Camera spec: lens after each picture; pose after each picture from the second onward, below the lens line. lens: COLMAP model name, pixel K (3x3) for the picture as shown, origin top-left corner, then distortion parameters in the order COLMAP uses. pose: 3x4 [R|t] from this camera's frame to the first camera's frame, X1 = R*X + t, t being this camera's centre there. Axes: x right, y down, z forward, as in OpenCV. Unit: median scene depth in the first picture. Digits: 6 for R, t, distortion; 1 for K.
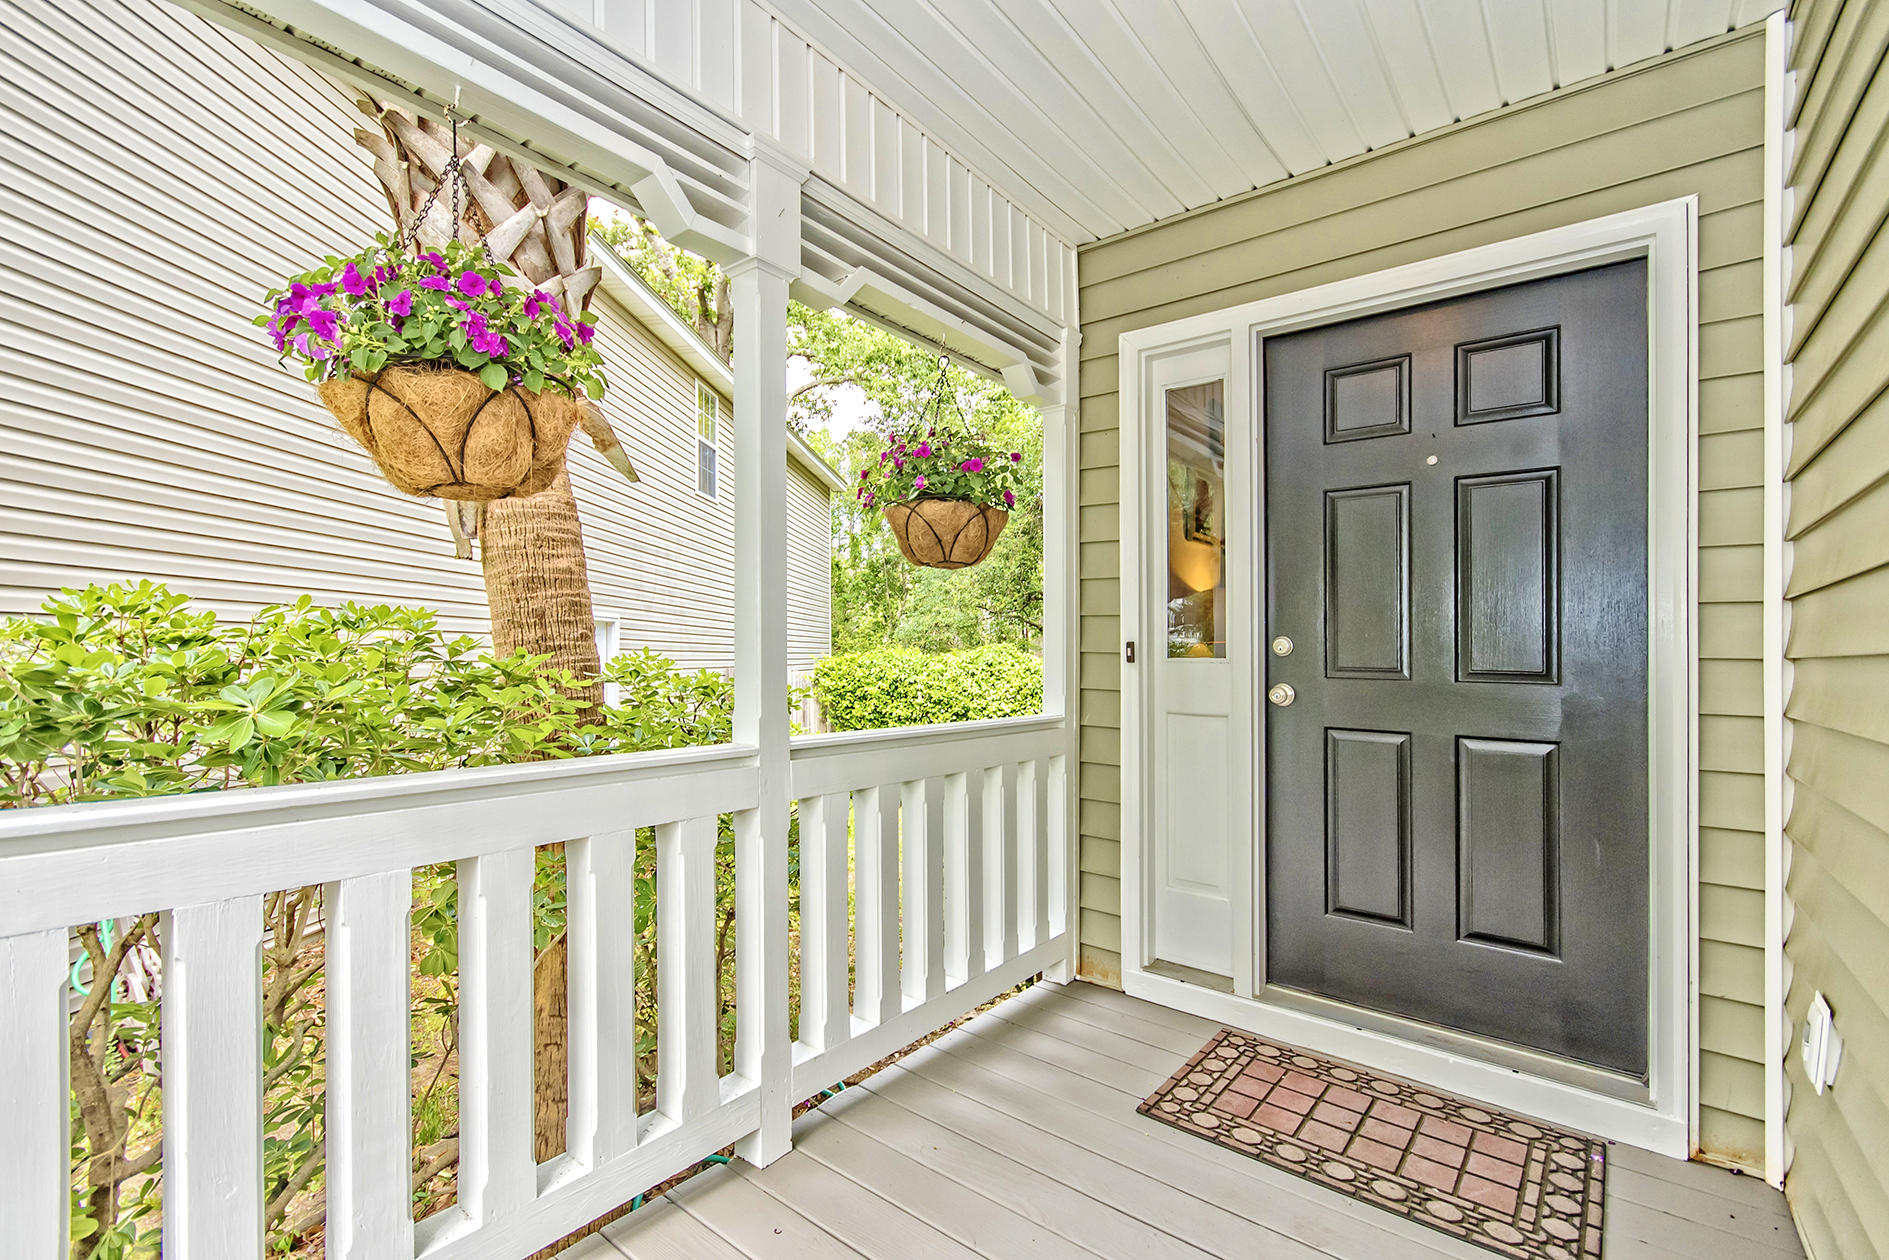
lens RADIAL K [[812.4, 0, 946.2], [0, 812.4, 640.9], [0, 0, 1]] dist [0.000346, -0.001123]
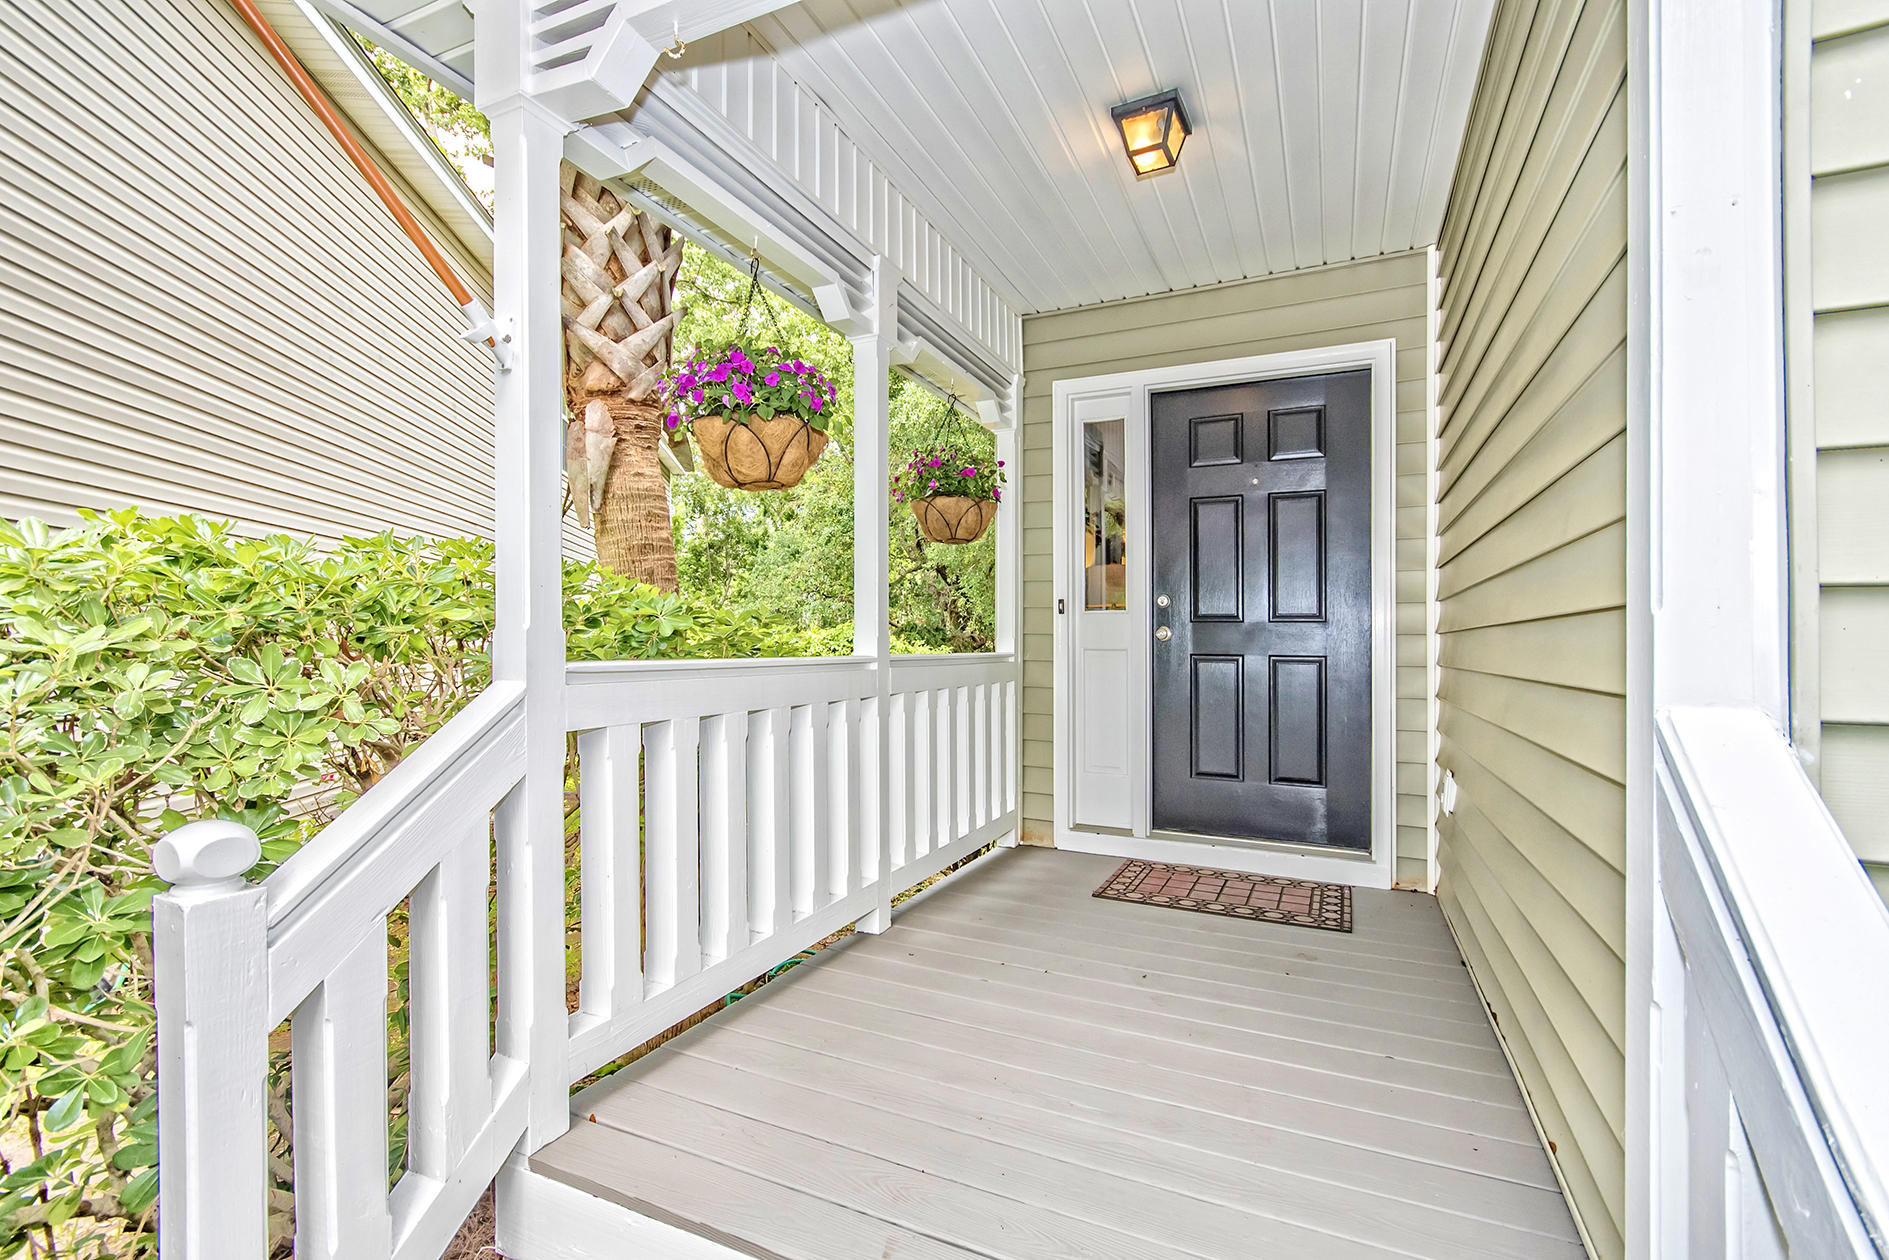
lens RADIAL K [[817.9, 0, 944.4], [0, 817.9, 637.1], [0, 0, 1]] dist [-0.012305, 0.000394]
pose [[0.971693, -0.006482, 0.236158, -0.368111], [0.004359, 0.999945, 0.009510, 0.062559], [-0.236206, -0.008212, 0.971668, -0.402921]]
